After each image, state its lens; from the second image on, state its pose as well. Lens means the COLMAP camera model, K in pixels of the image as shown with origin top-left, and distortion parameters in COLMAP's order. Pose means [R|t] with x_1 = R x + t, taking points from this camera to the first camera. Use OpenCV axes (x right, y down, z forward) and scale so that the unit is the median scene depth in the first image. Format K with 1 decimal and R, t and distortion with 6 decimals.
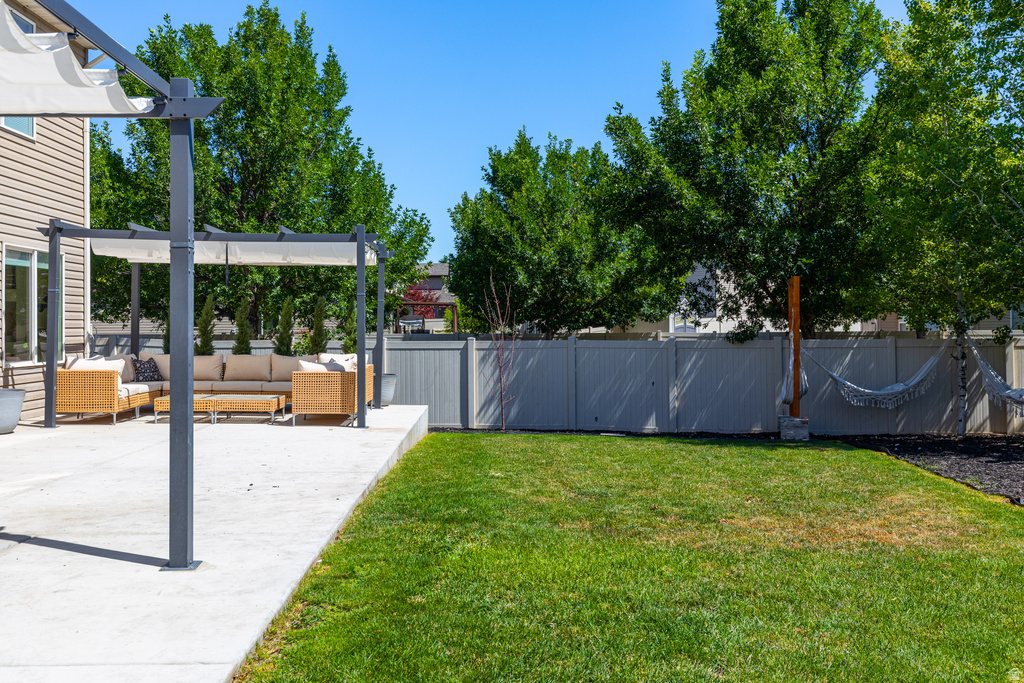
lens RADIAL K [[873.6, 0, 512.3], [0, 873.6, 335.4], [0, 0, 1]] dist [0.039300, -0.021817]
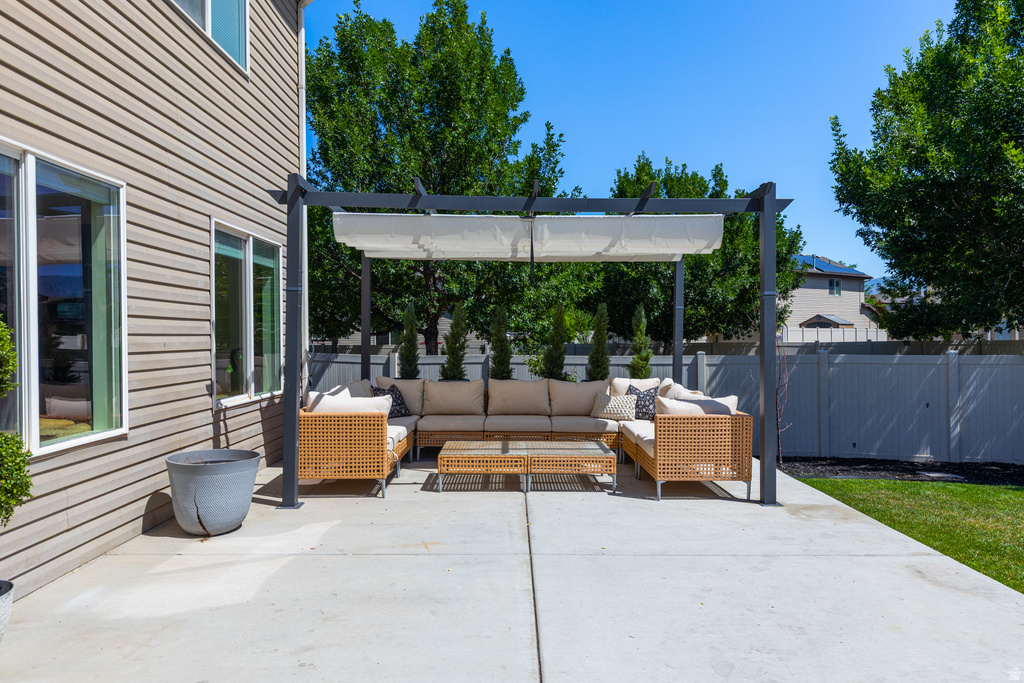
lens RADIAL K [[643.8, 0, 516.9], [0, 643.8, 346.3], [0, 0, 1]] dist [0.027510, 0.001636]
pose [[0.999809, -0.002629, -0.019364, -0.245472], [0.002775, 0.999968, 0.007538, -0.009448], [0.019344, -0.007591, 0.999784, 0.376369]]
